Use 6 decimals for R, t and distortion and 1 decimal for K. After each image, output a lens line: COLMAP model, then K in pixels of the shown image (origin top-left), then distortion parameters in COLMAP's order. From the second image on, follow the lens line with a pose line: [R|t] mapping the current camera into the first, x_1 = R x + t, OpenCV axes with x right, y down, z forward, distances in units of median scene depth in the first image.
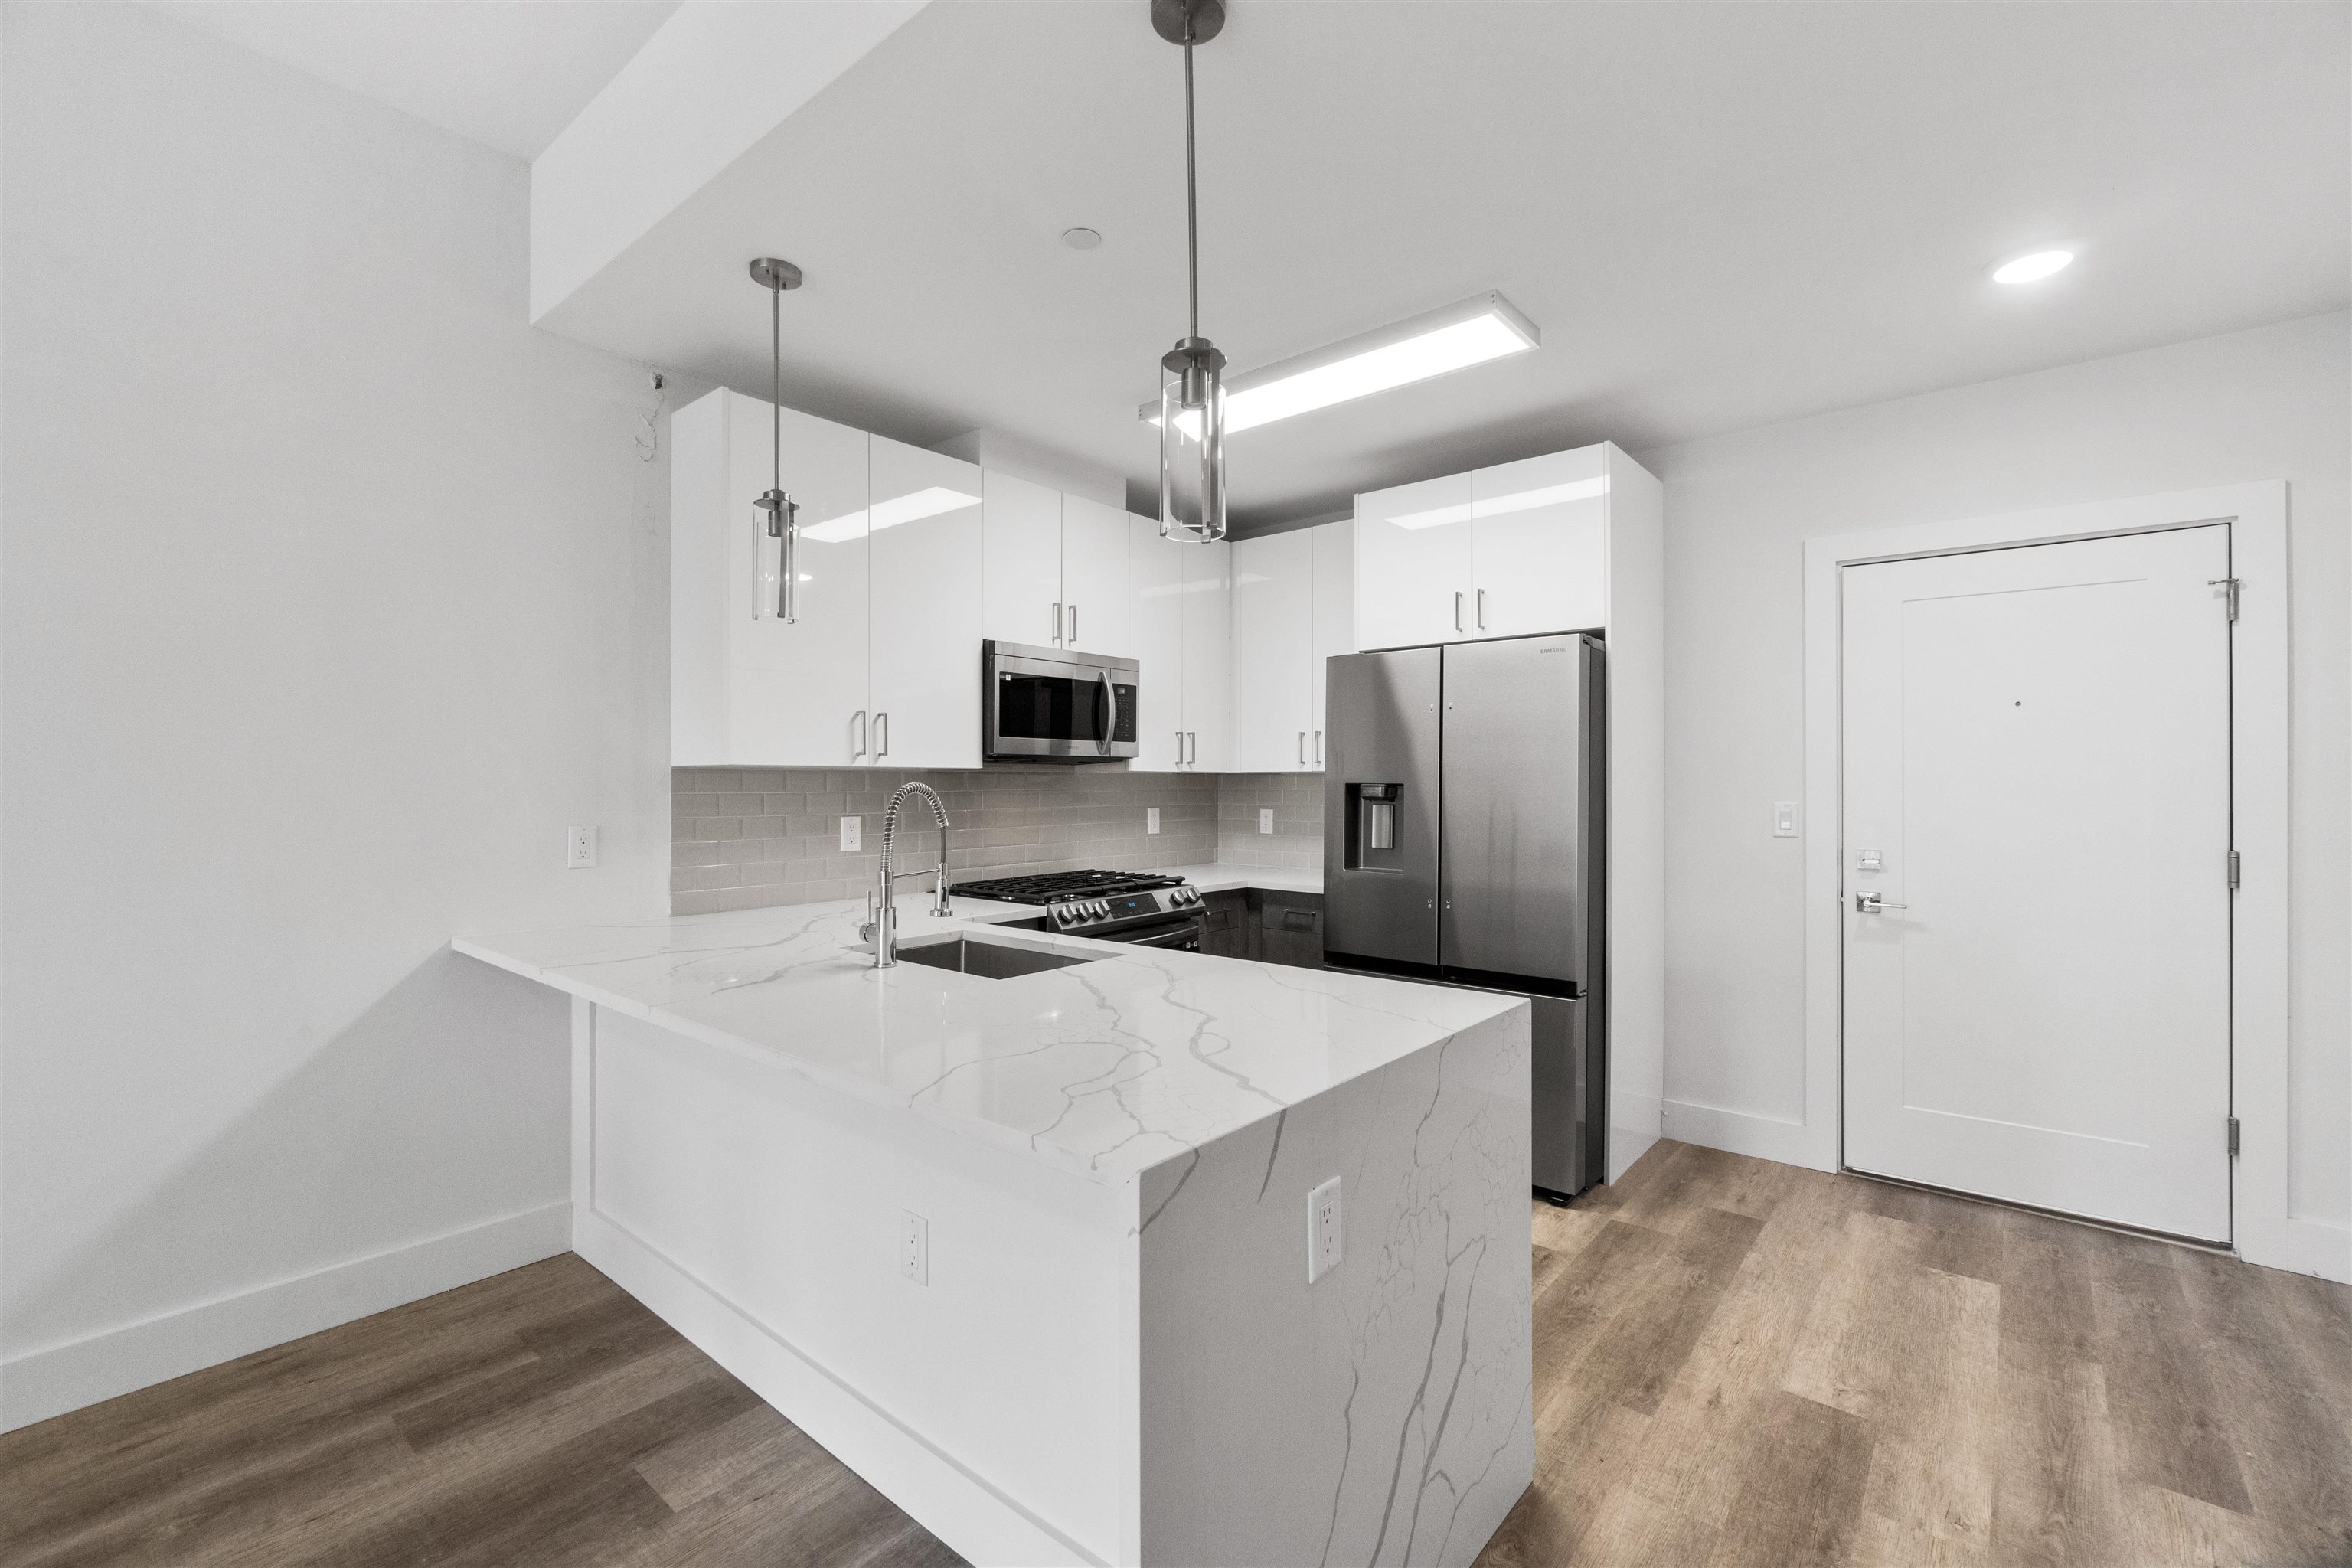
lens RADIAL K [[1016.0, 0, 1165.7], [0, 1016.0, 783.7], [0, 0, 1]] dist [0.004482, -0.000202]
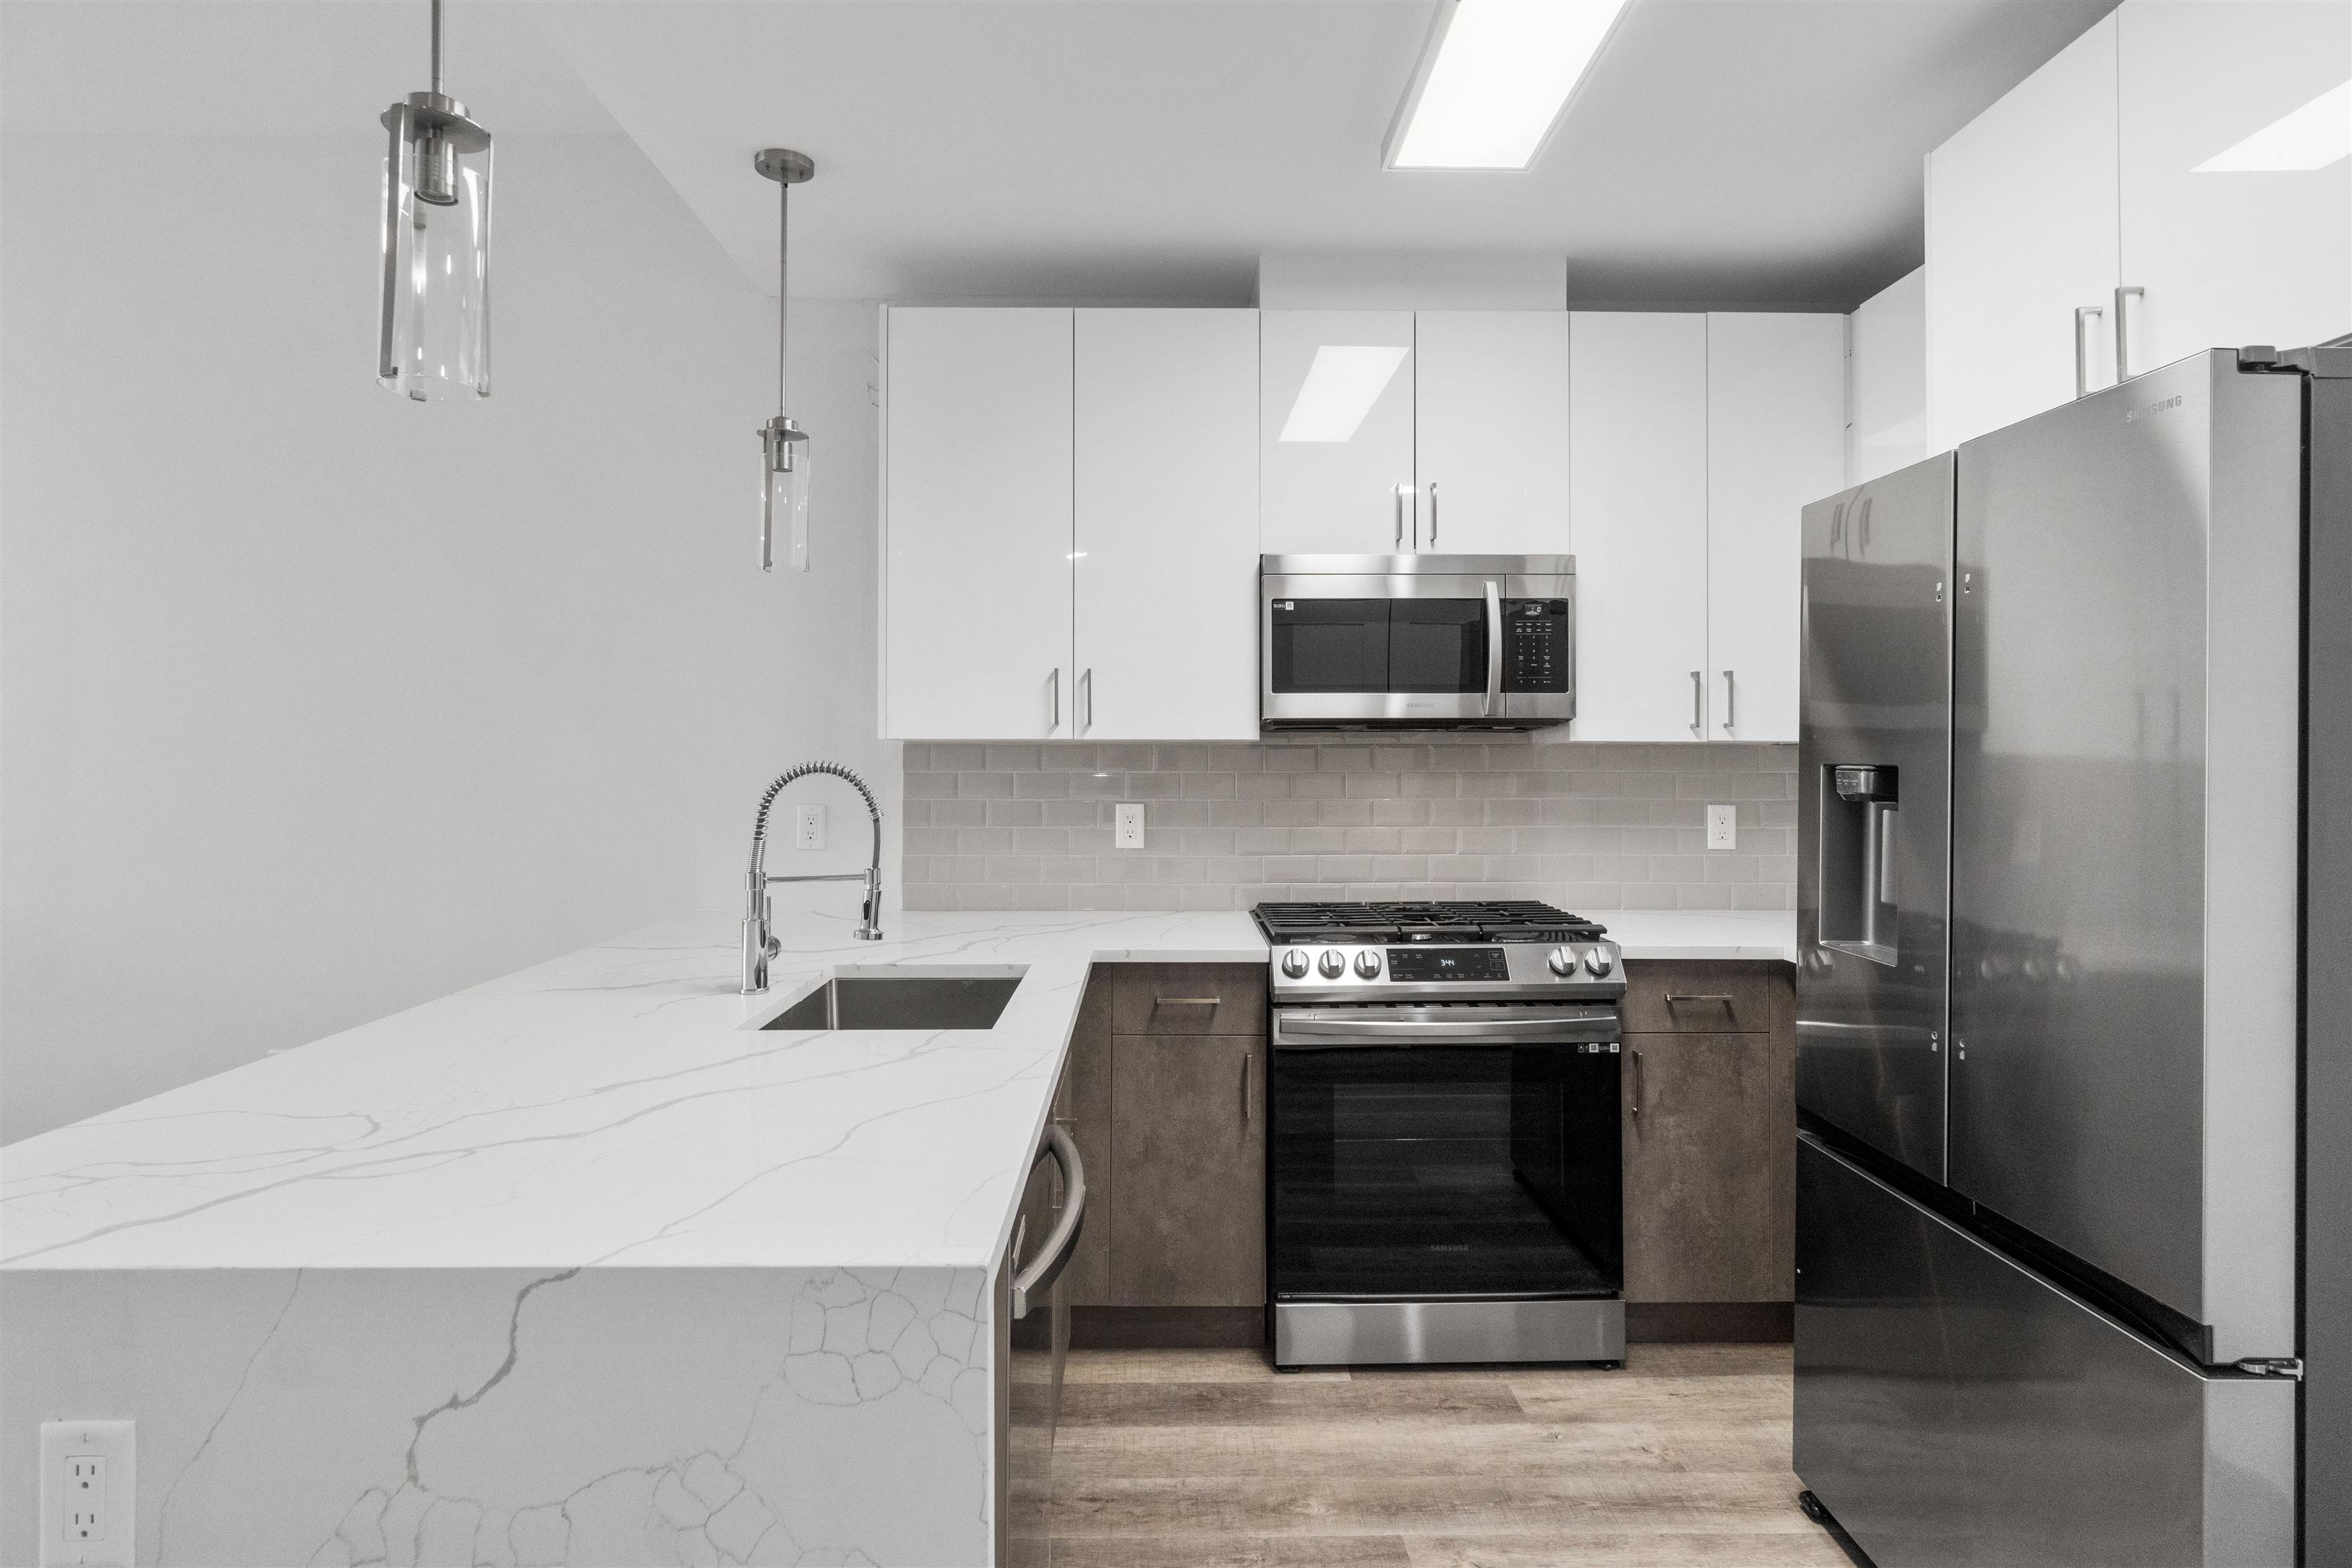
lens RADIAL K [[1279.2, 0, 1163.0], [0, 1279.2, 744.6], [0, 0, 1]] dist [-0.007356, -0.003025]
pose [[0.658592, -0.009350, -0.752442, 0.437701], [-0.001801, 0.999900, -0.014001, 0.000555], [0.752498, 0.010577, 0.658510, 0.375214]]
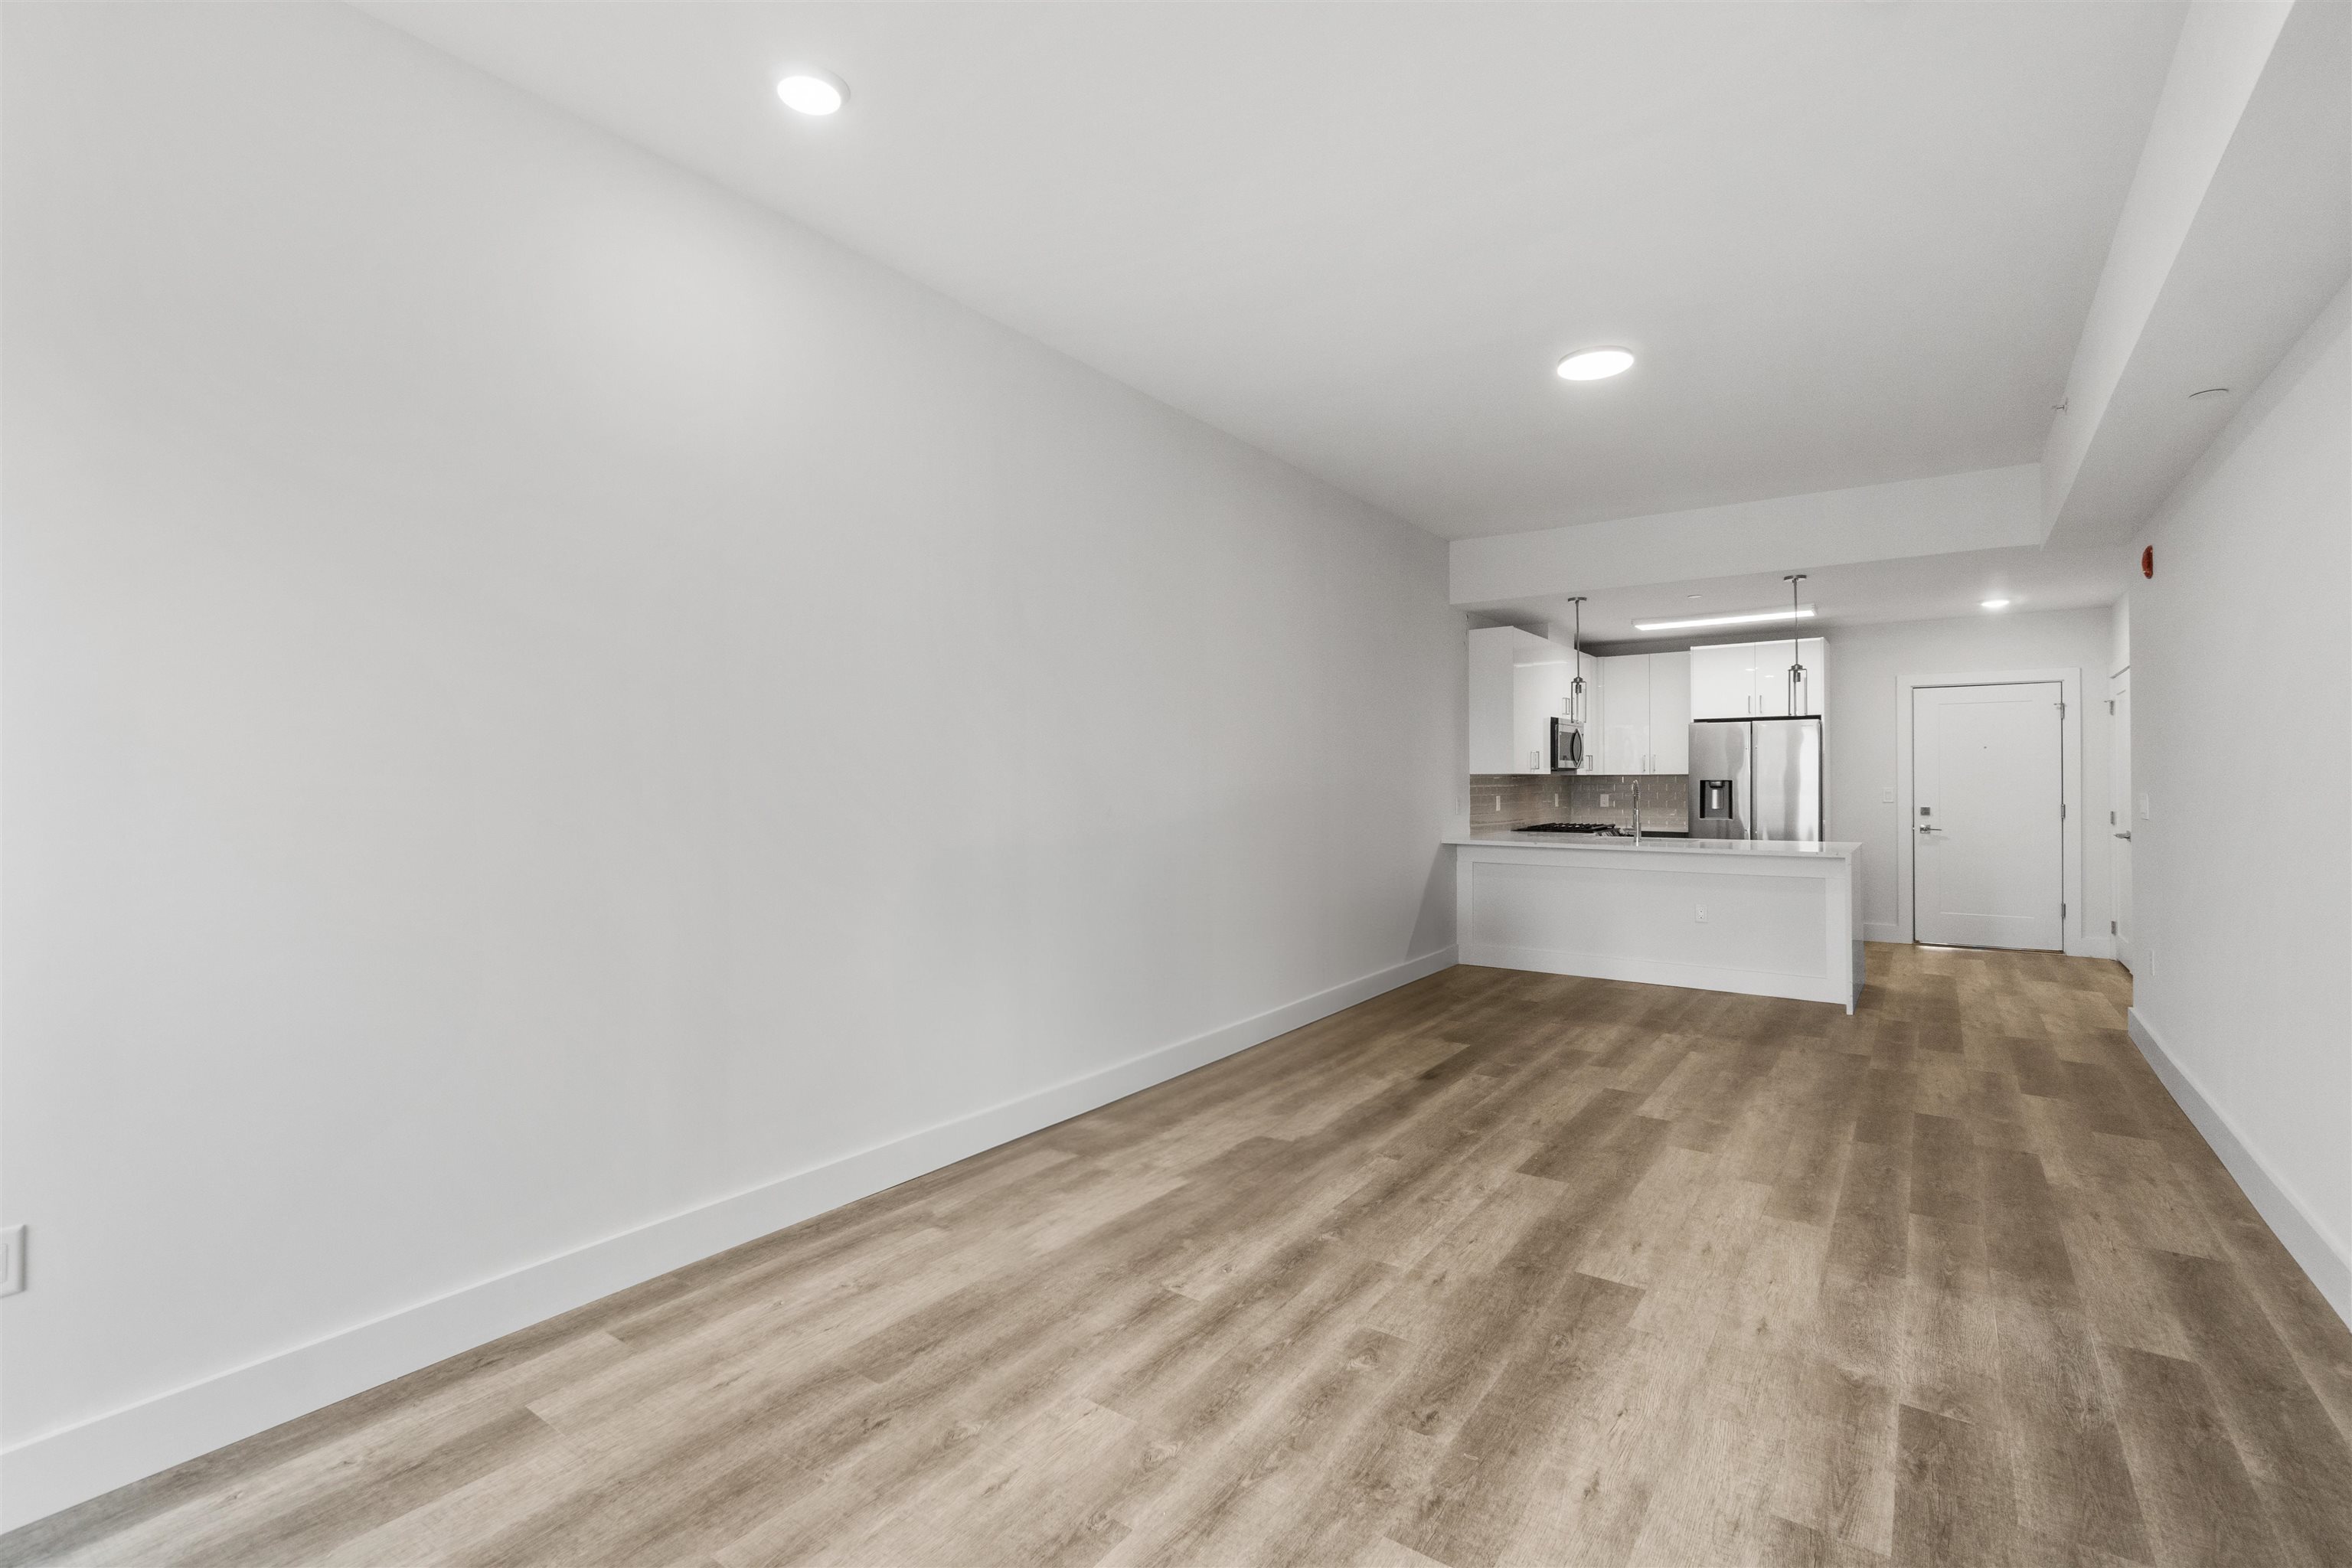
lens RADIAL K [[1016.0, 0, 1185.9], [0, 1016.0, 782.8], [0, 0, 1]] dist [0.004482, -0.000202]
pose [[0.996279, -0.005973, 0.085984, -1.184423], [0.006011, 0.999982, -0.000187, -0.001249], [-0.085981, 0.000704, 0.996297, -1.175634]]
